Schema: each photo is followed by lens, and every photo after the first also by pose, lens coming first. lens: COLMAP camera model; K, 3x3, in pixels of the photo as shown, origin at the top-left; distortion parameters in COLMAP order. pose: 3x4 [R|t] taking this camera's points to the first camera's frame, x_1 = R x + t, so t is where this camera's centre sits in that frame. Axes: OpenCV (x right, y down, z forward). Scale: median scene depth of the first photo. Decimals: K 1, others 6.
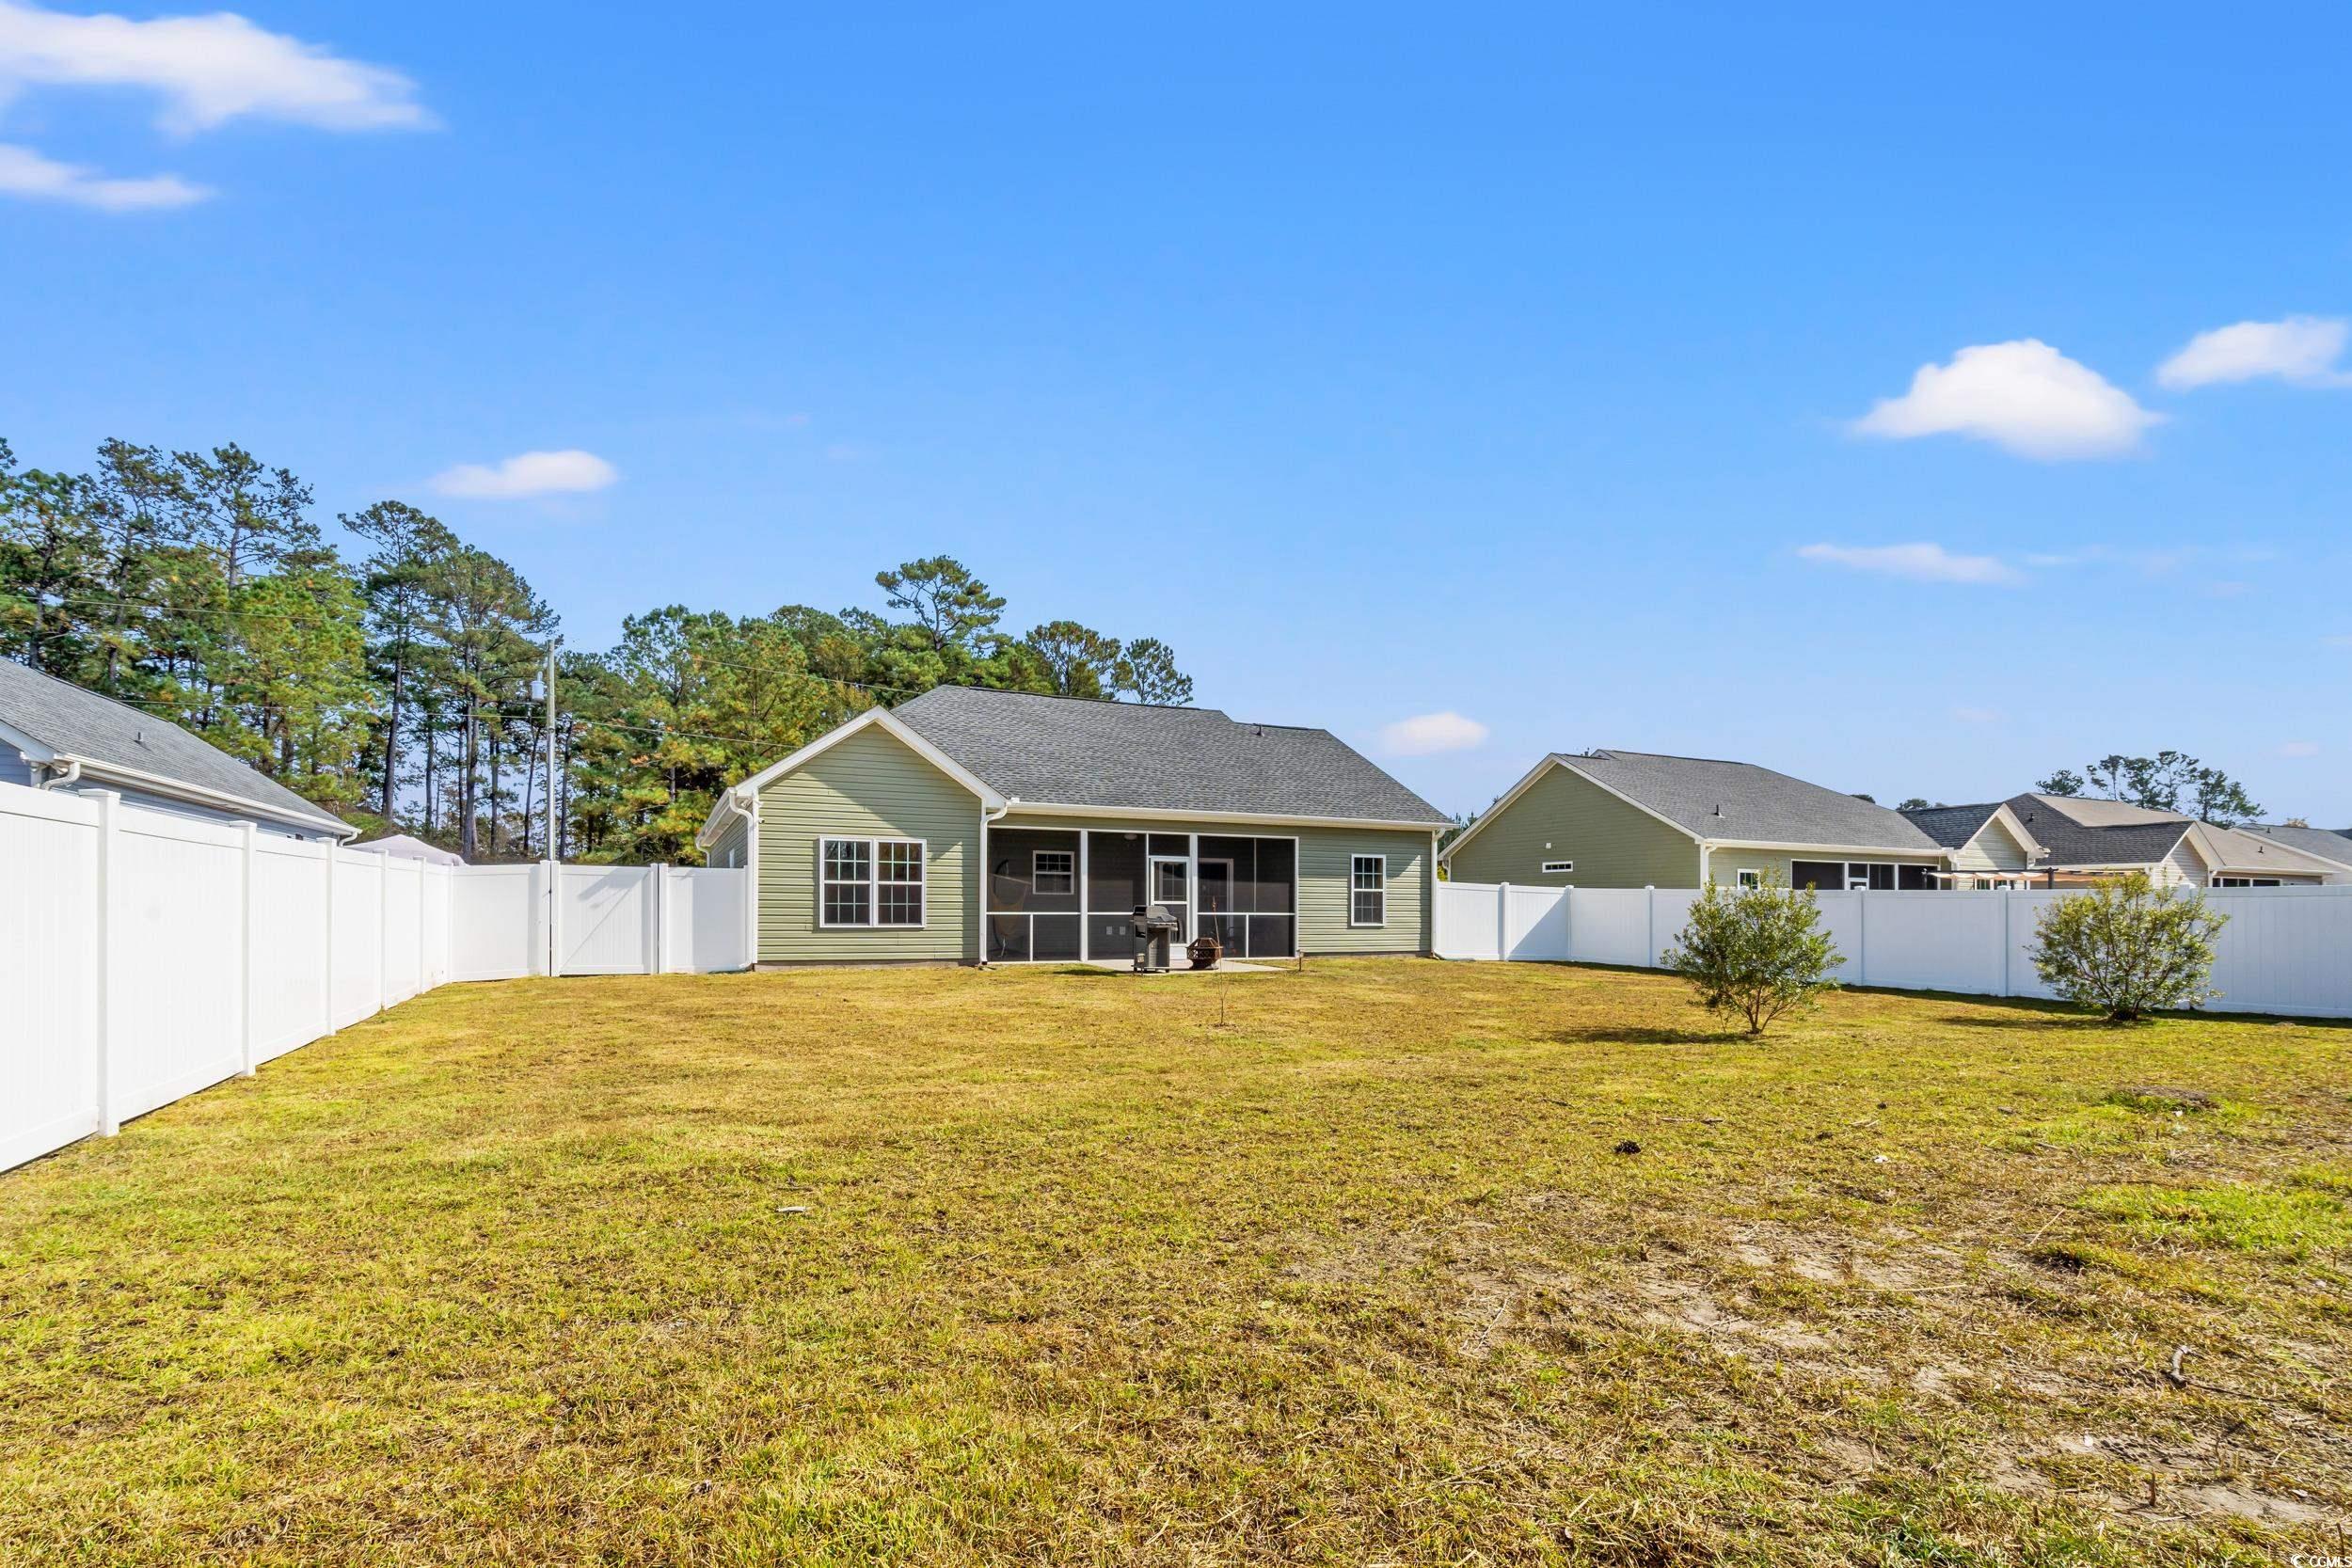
lens RADIAL K [[1098.5, 0, 1149.6], [0, 1098.5, 903.4], [0, 0, 1]] dist [-0.000301, 0.000404]
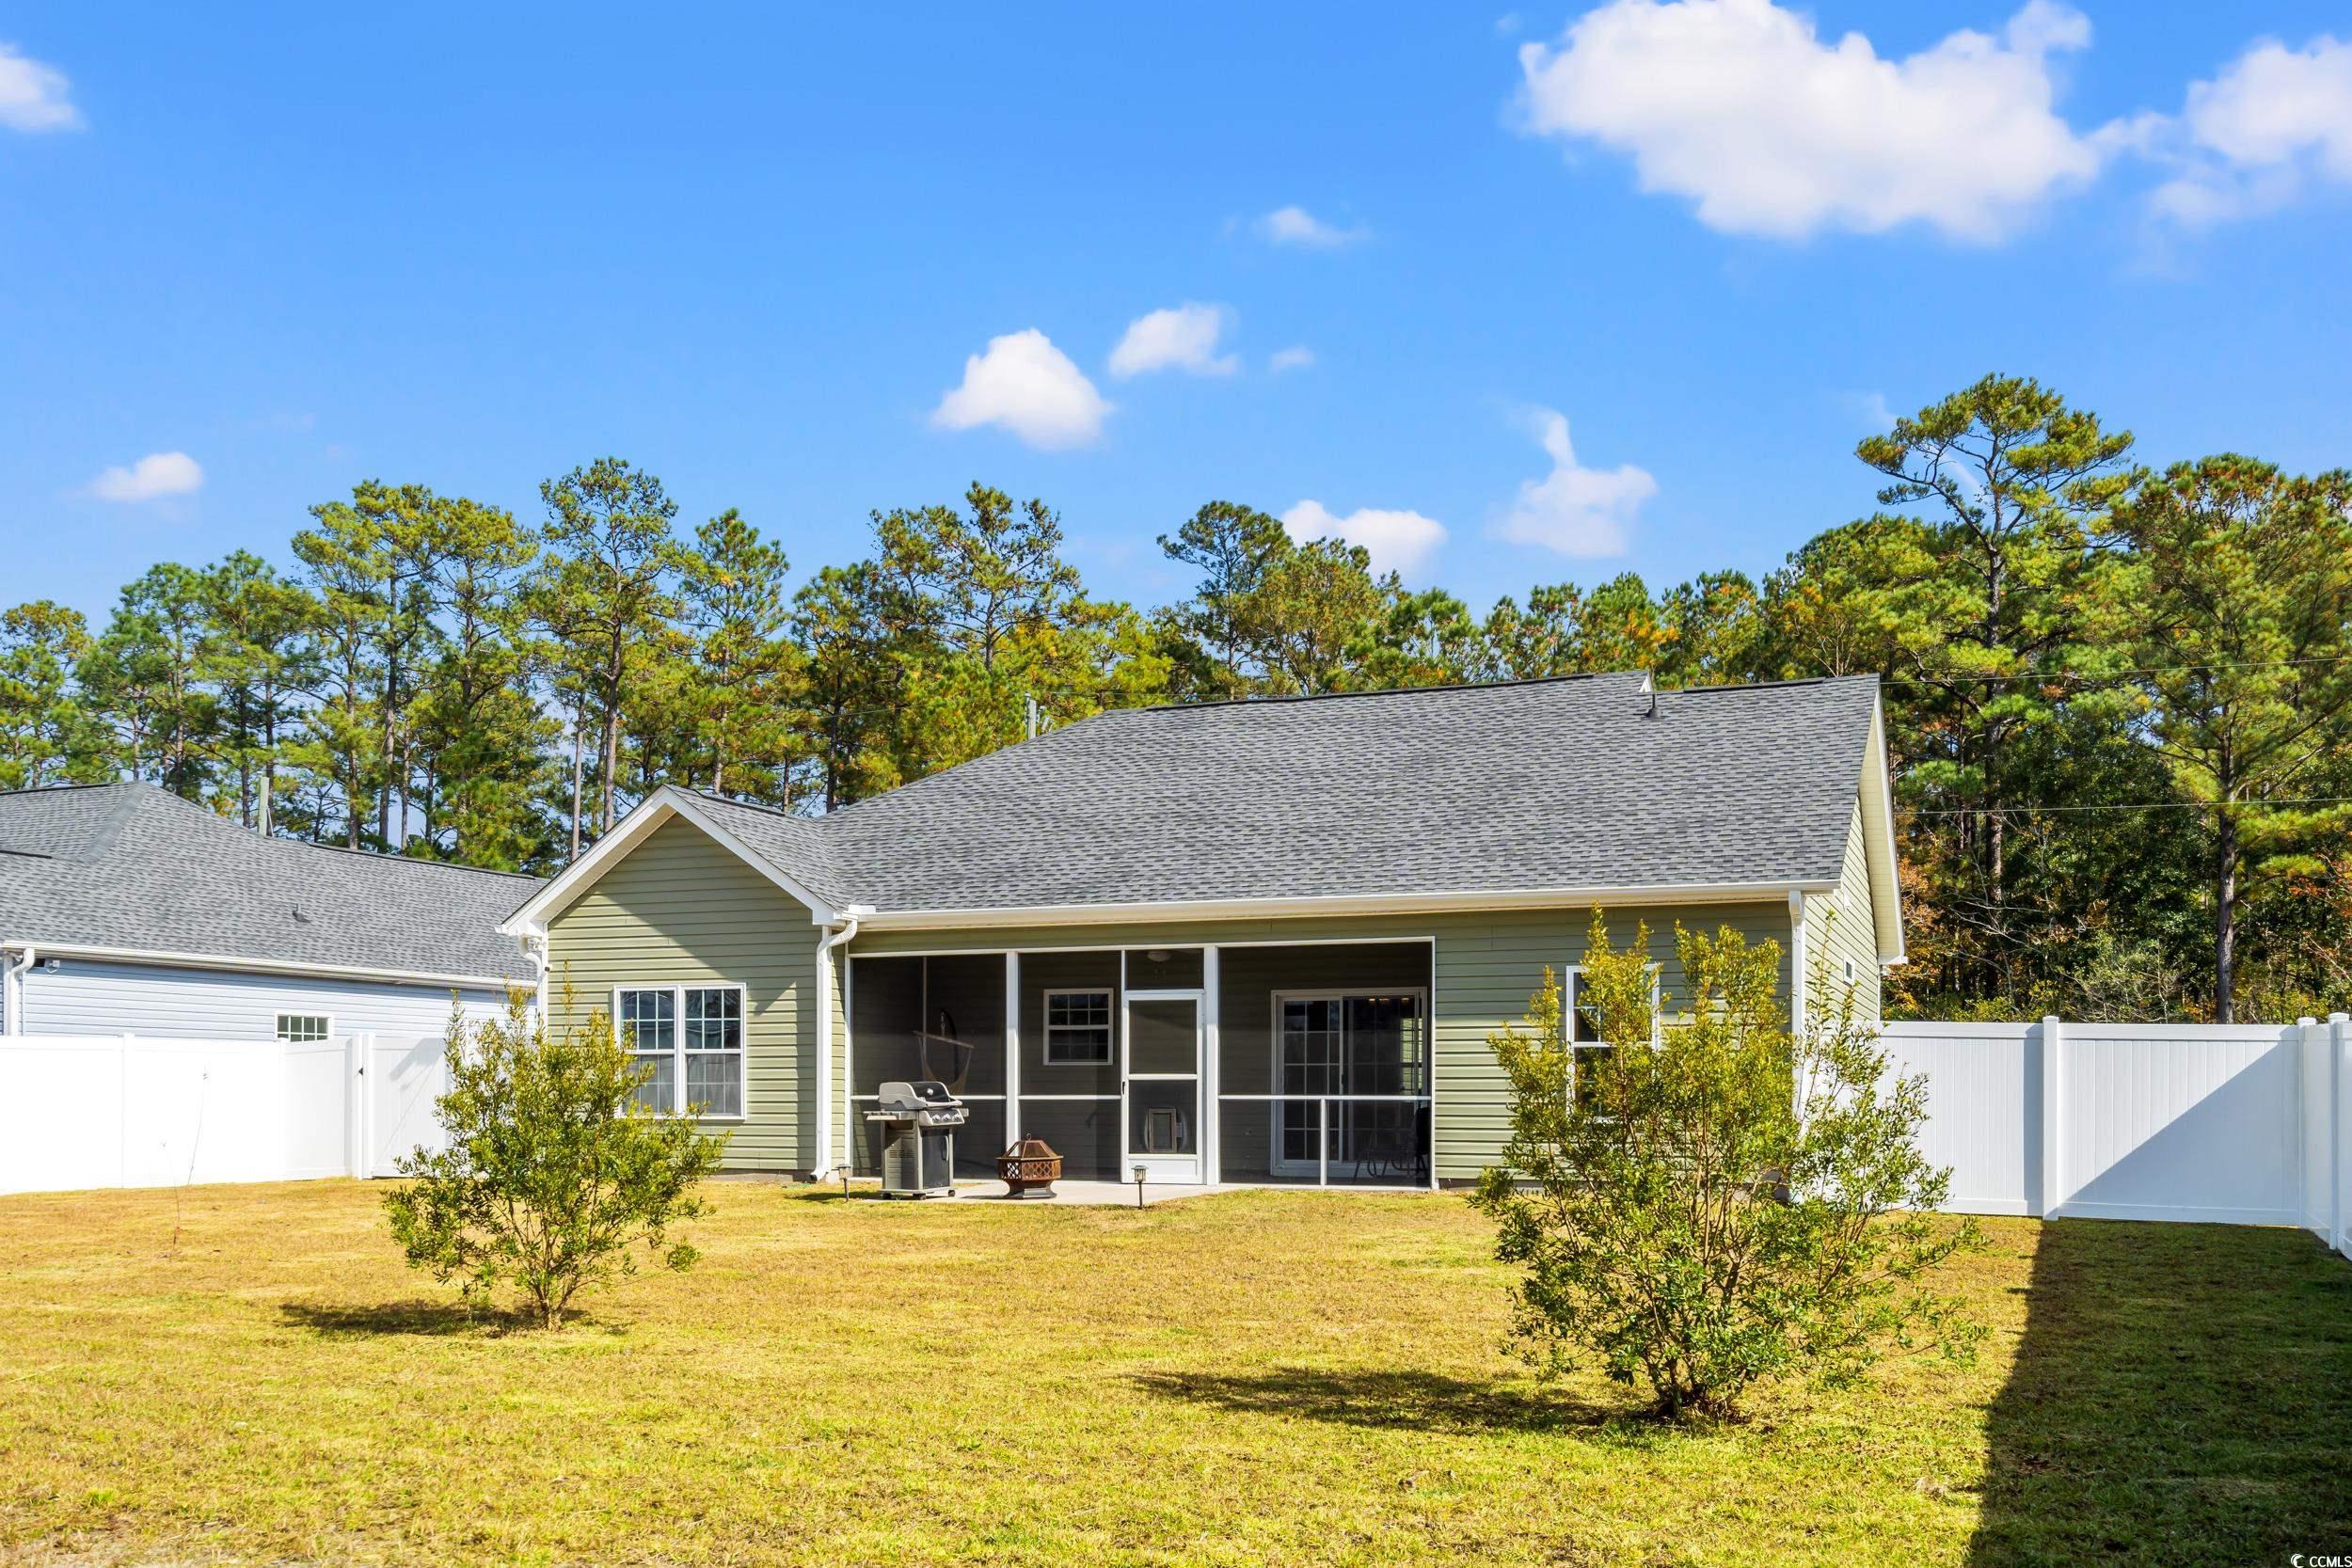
lens RADIAL K [[2058.1, 0, 1181.1], [0, 2058.1, 1087.5], [0, 0, 1]] dist [0.017691, -0.010804]
pose [[0.686497, -0.005564, -0.727111, 0.755248], [0.006091, 0.999980, -0.001901, 0.006477], [0.727107, -0.003124, 0.686517, 0.316884]]
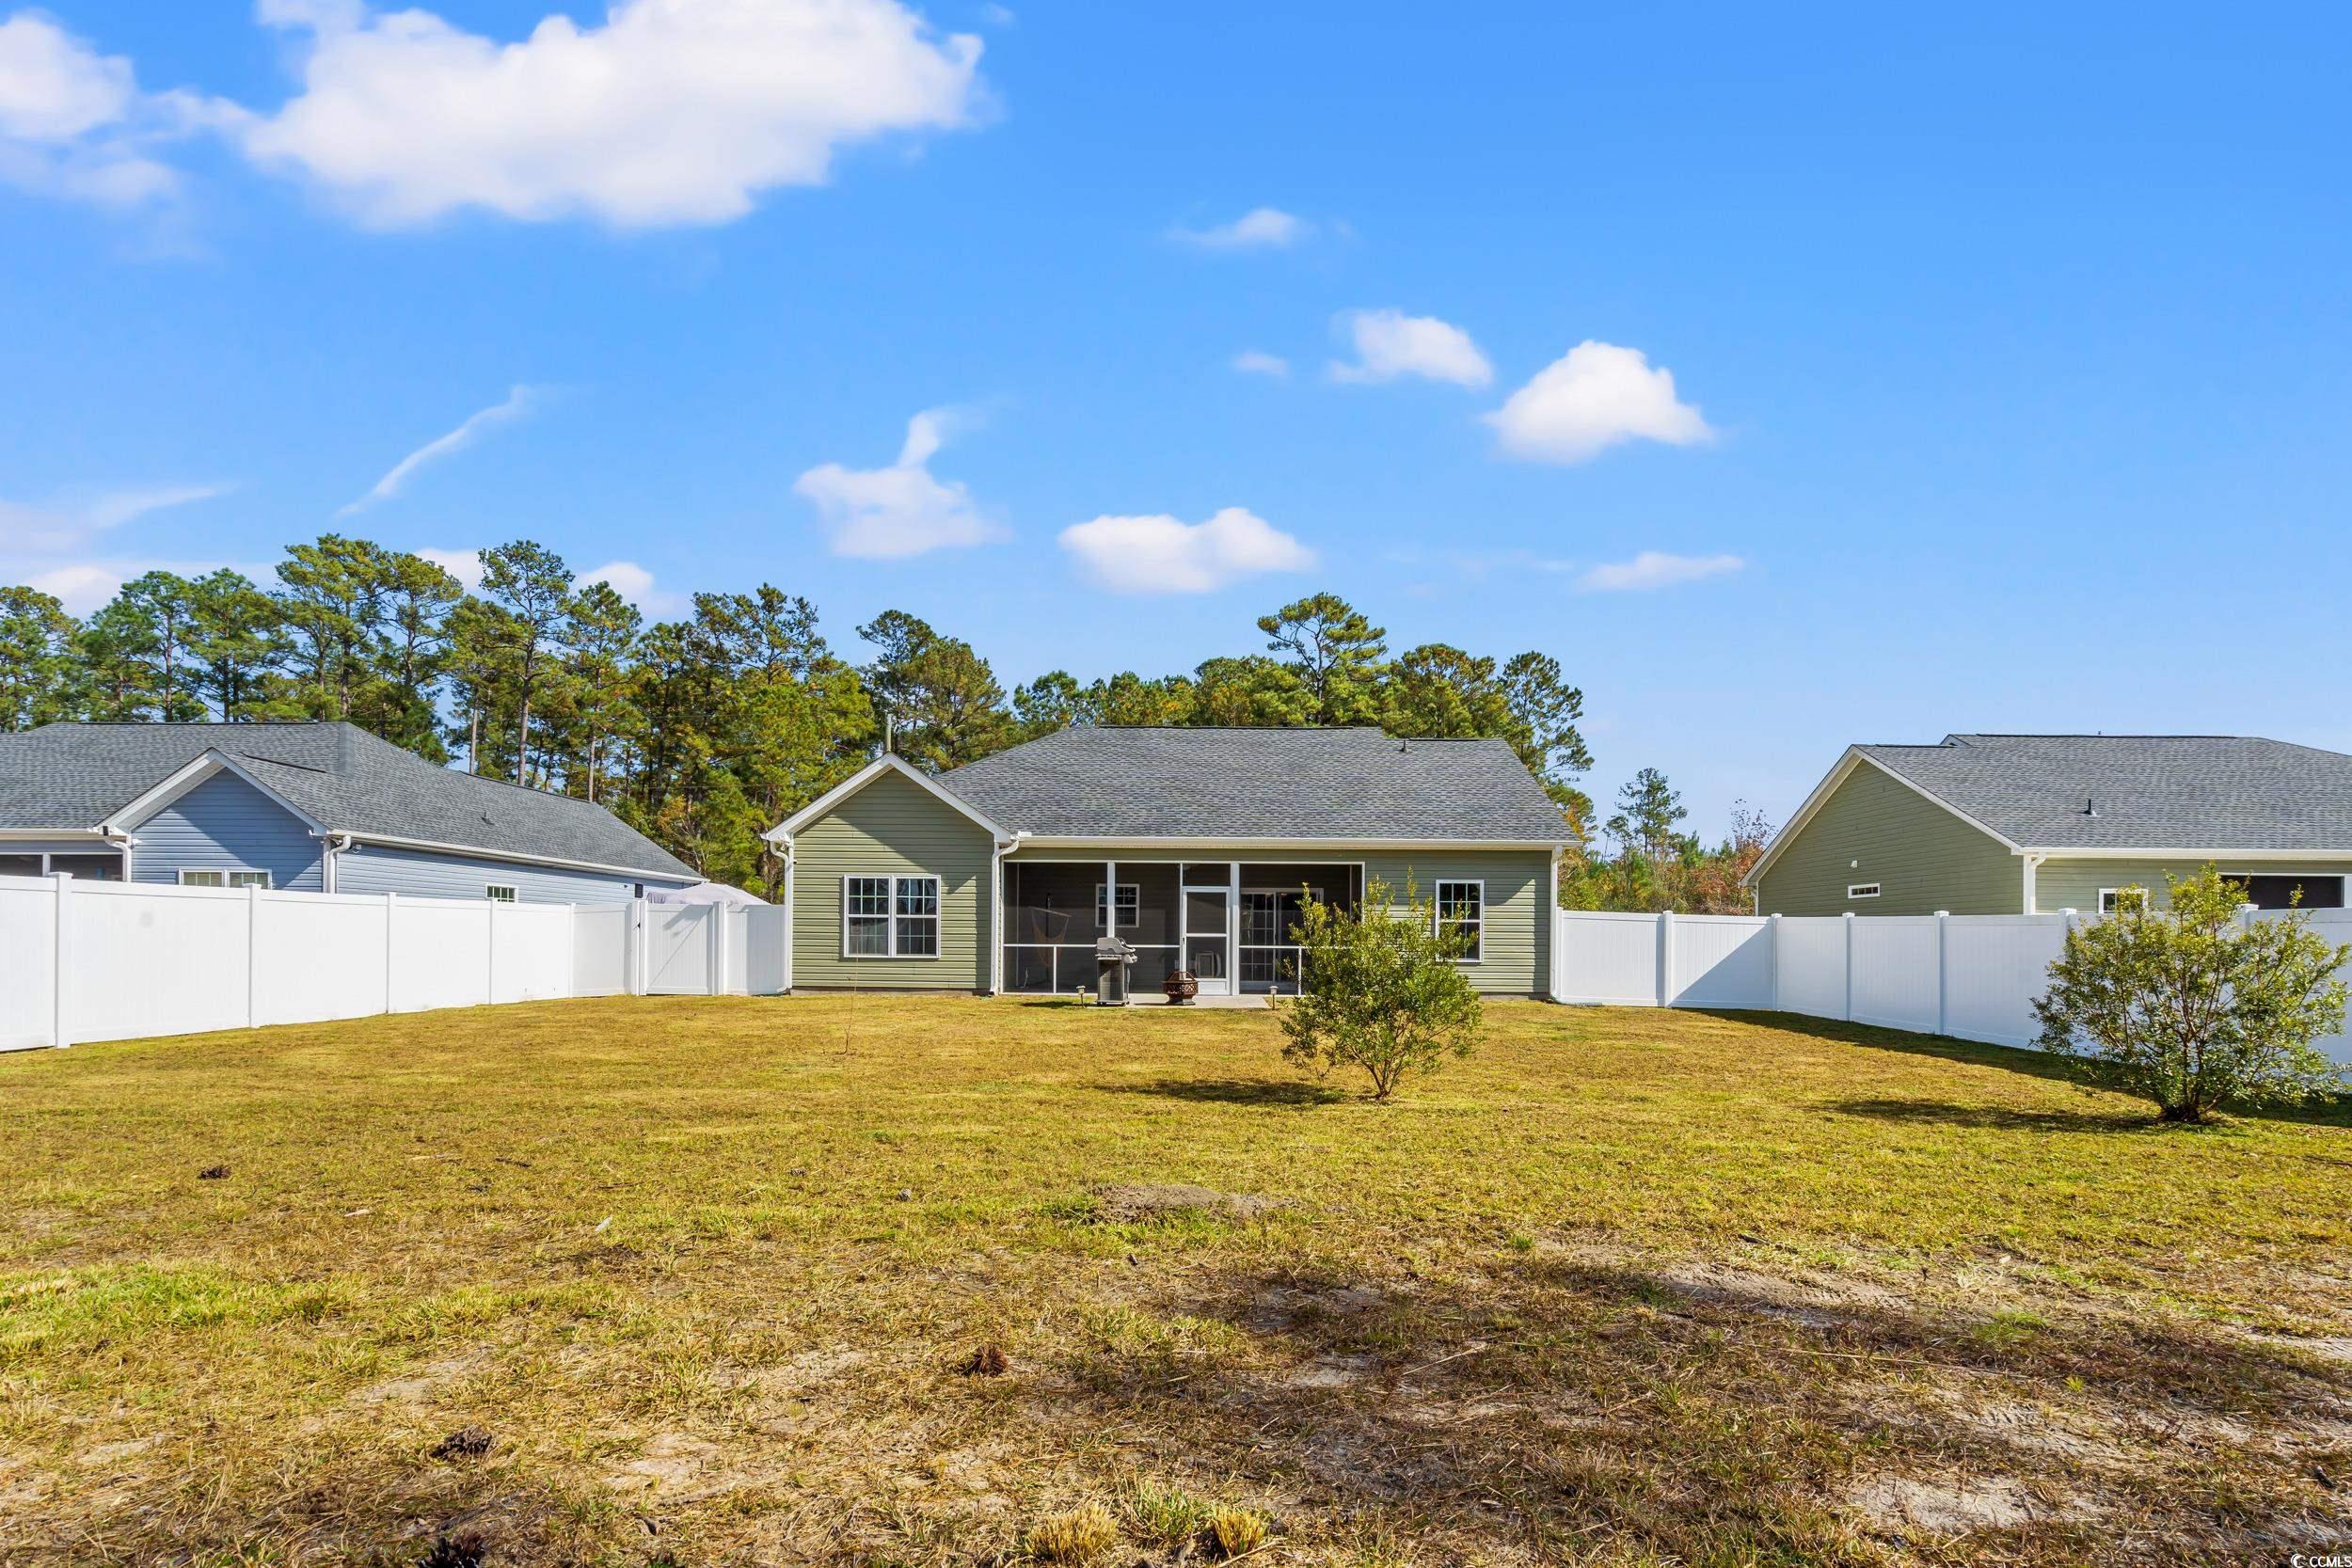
lens RADIAL K [[1092.1, 0, 1171.4], [0, 1092.1, 938.4], [0, 0, 1]] dist [-0.002955, 0.000602]
pose [[0.899133, 0.000701, -0.437674, 0.405996], [-0.001580, 0.999997, -0.001646, 0.003894], [0.437672, 0.002171, 0.899132, 0.135225]]
